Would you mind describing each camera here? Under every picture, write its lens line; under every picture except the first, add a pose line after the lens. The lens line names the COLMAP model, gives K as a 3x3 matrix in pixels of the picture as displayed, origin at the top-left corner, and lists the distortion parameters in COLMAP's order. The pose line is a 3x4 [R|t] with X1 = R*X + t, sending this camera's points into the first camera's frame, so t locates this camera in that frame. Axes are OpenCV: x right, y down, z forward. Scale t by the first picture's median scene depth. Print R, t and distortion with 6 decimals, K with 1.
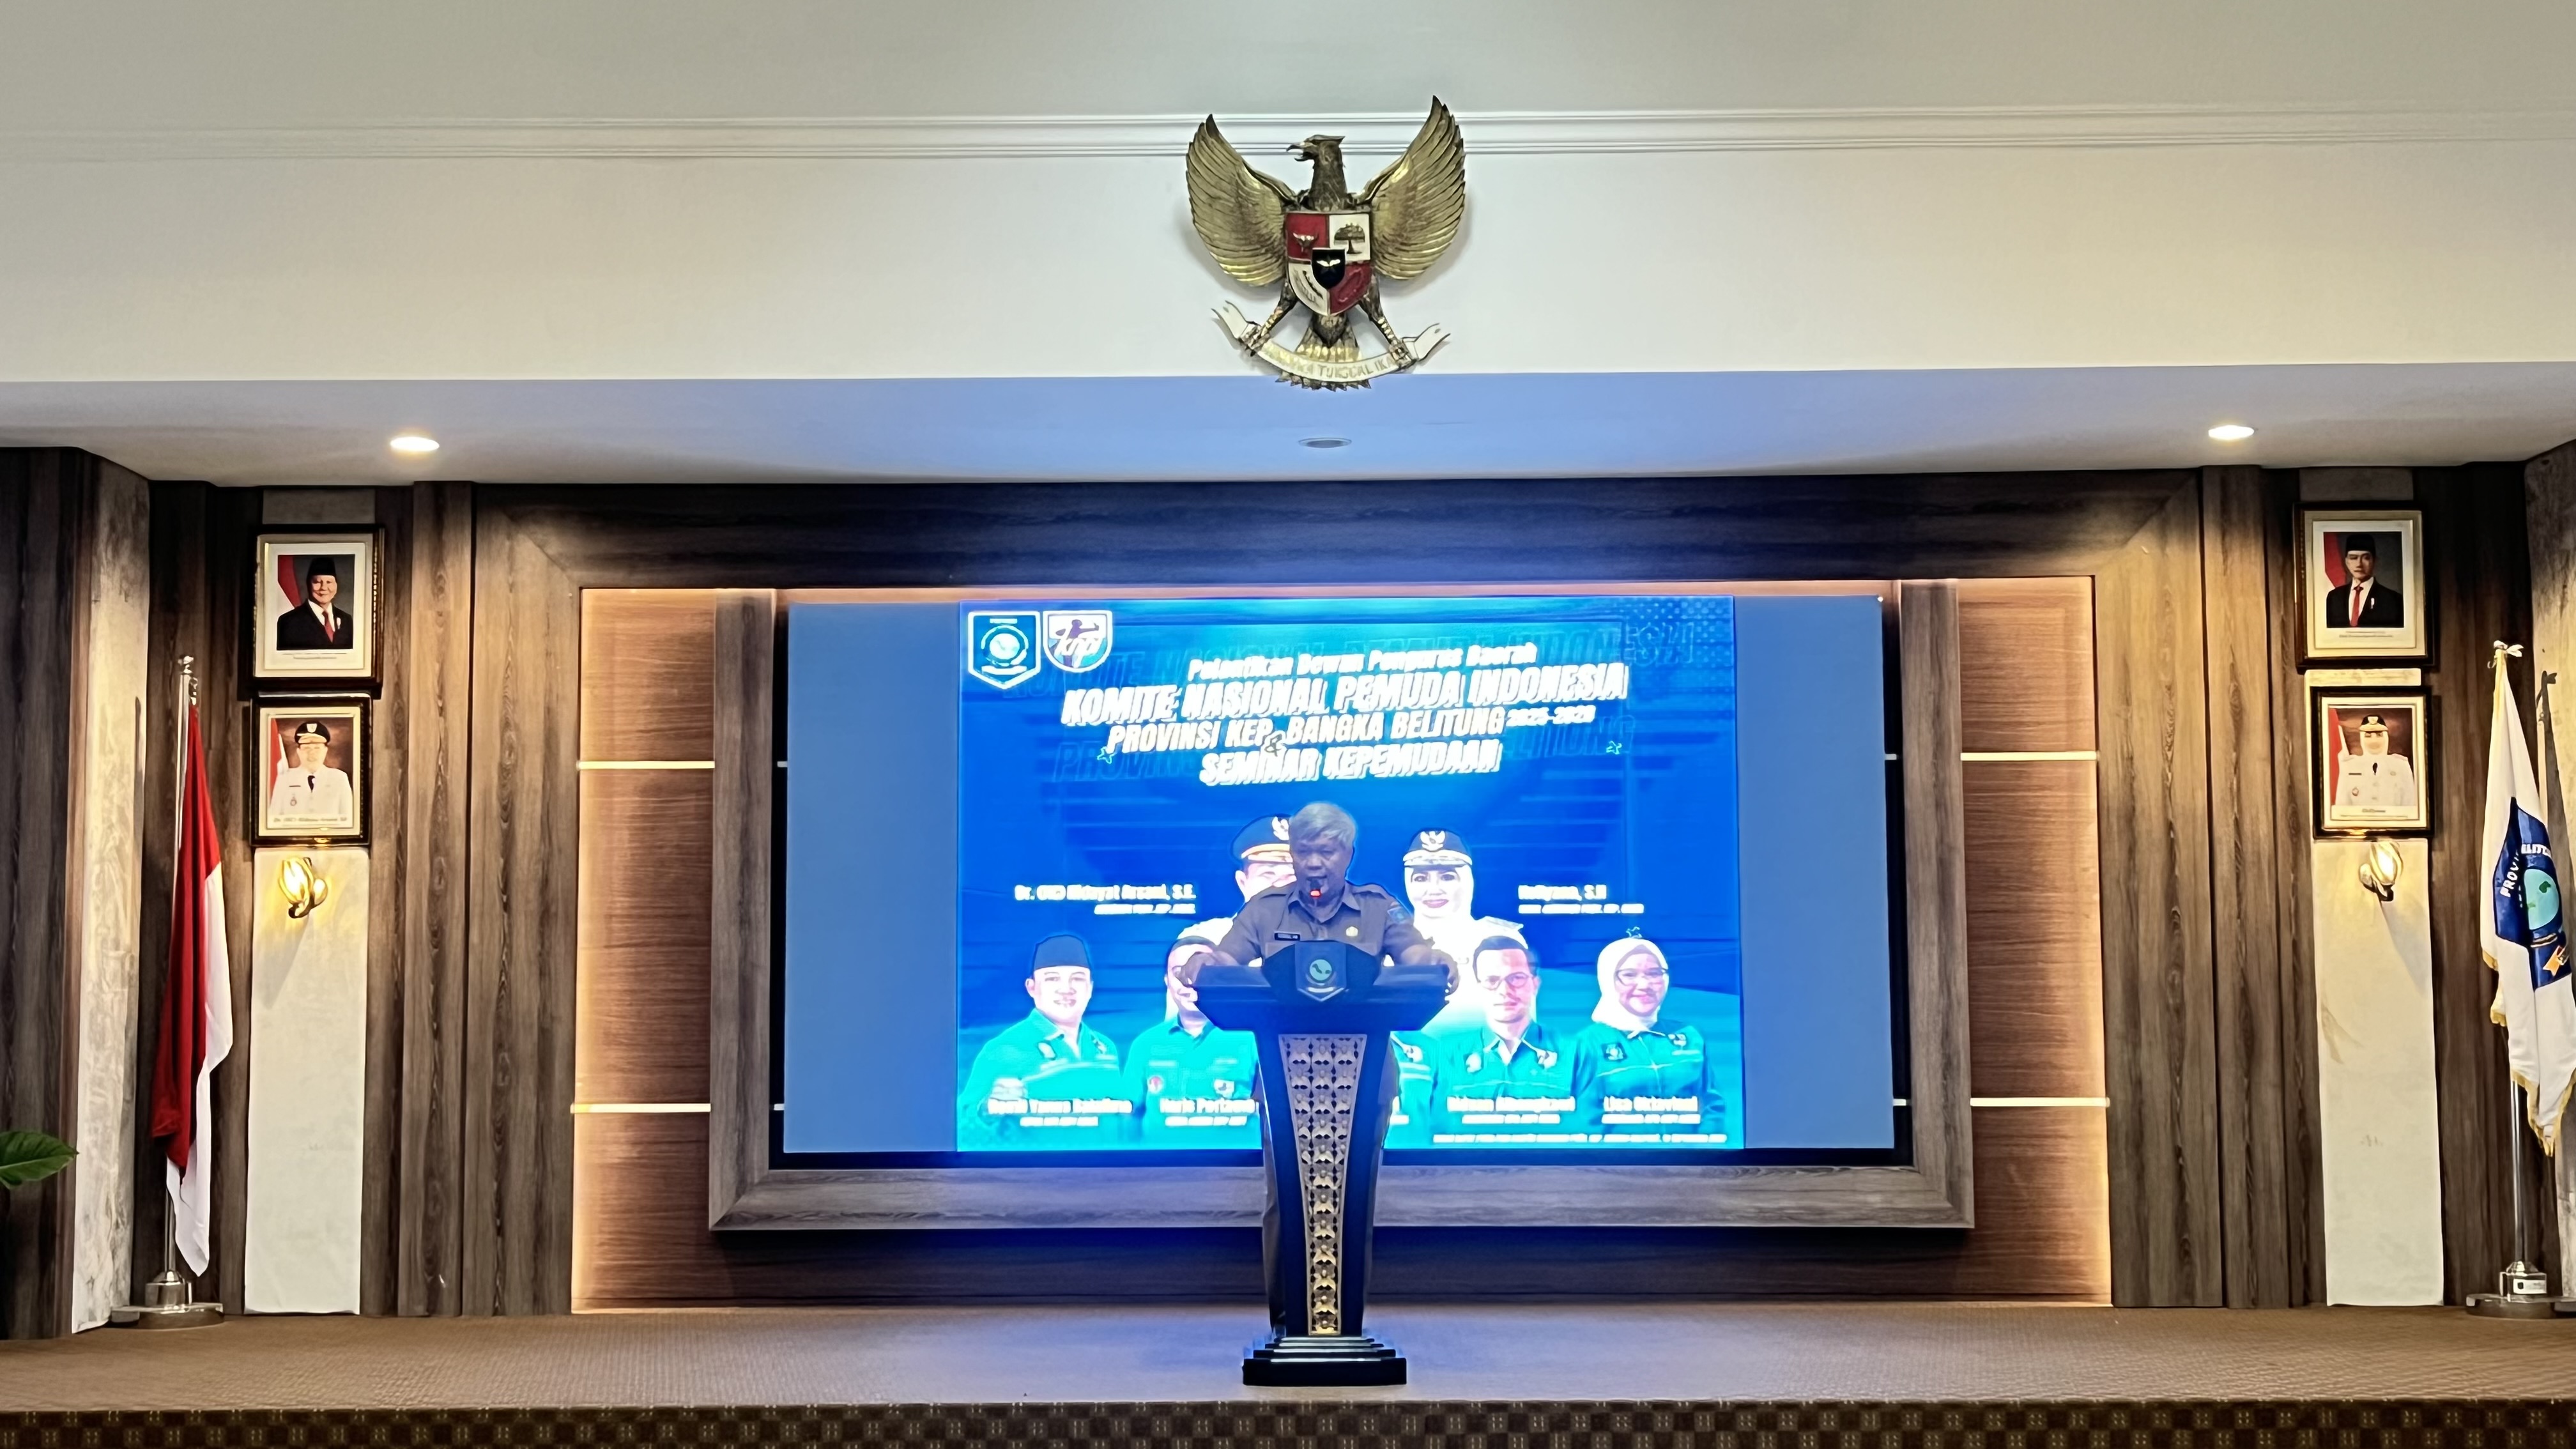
lens RADIAL K [[3319.3, 0, 1288.0], [0, 3319.3, 724.5], [0, 0, 1]] dist [0.005344, -0.065720]
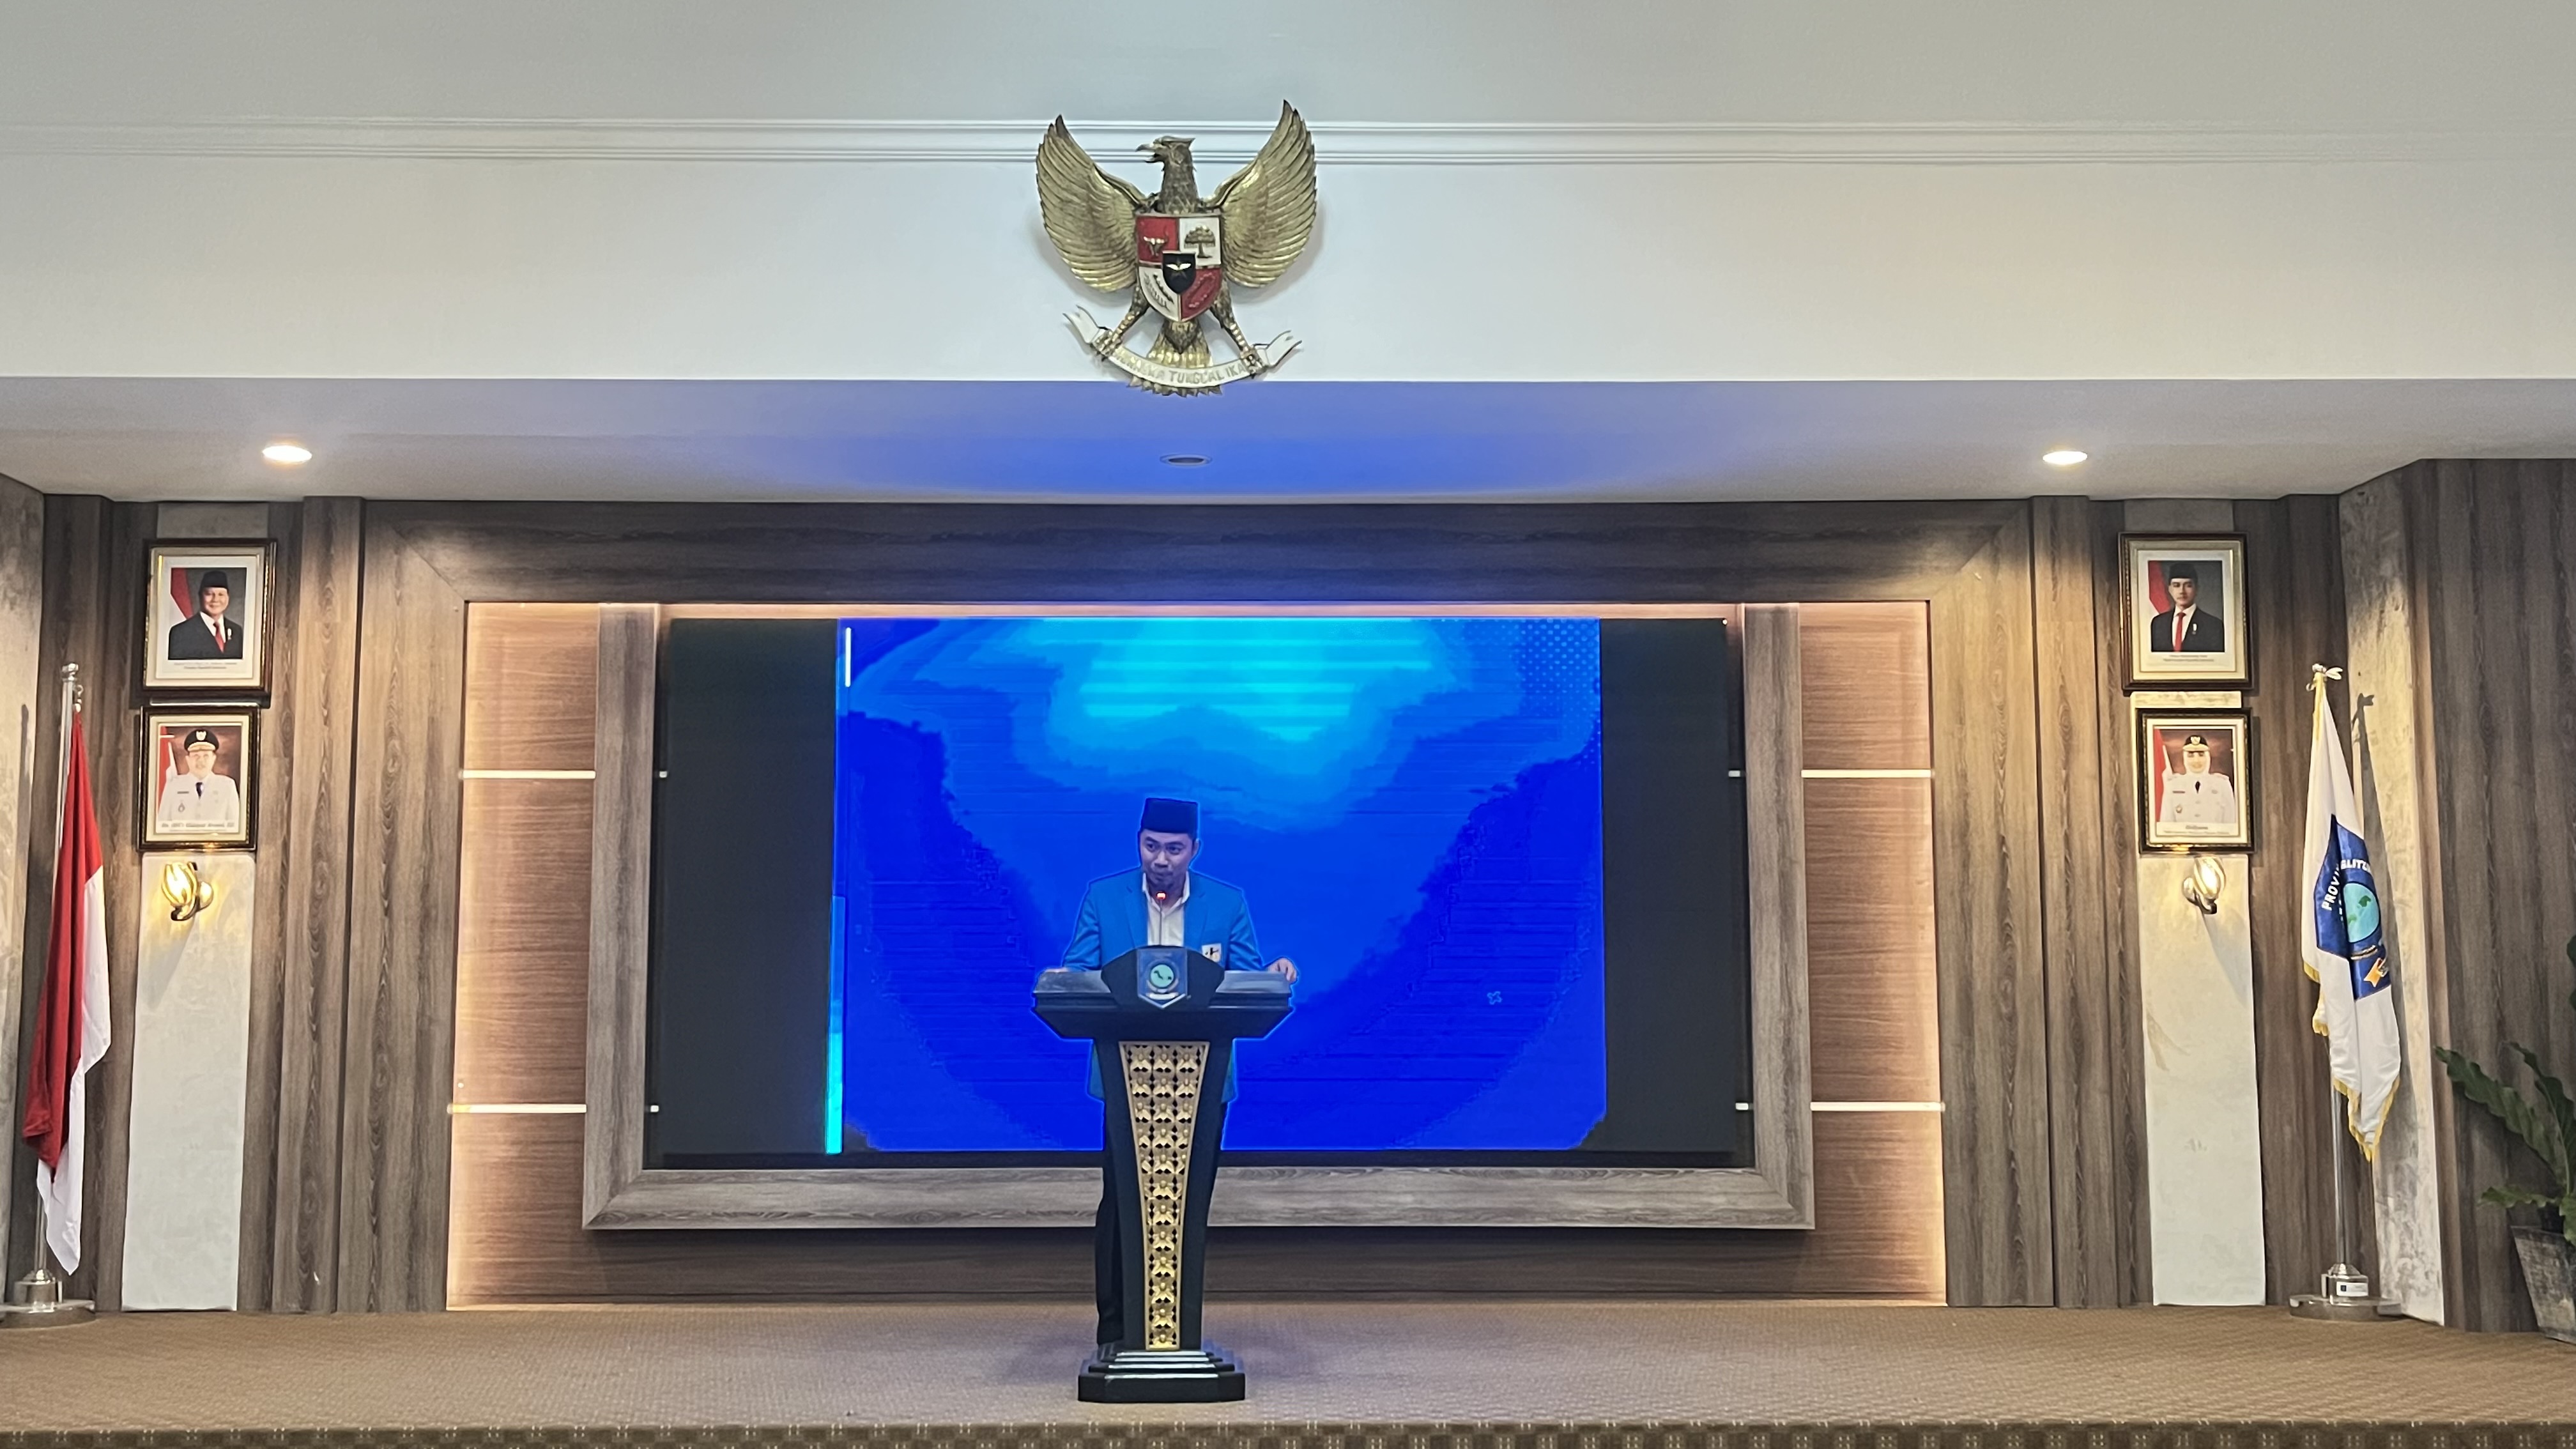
lens RADIAL K [[2714.2, 0, 1288.0], [0, 2714.2, 724.5], [0, 0, 1]] dist [-0.000591, -0.018543]
pose [[0.999747, 0.006063, 0.021675, 0.023601], [-0.005654, 0.999806, -0.018883, 0.011507], [-0.021785, 0.018756, 0.999587, 0.155690]]
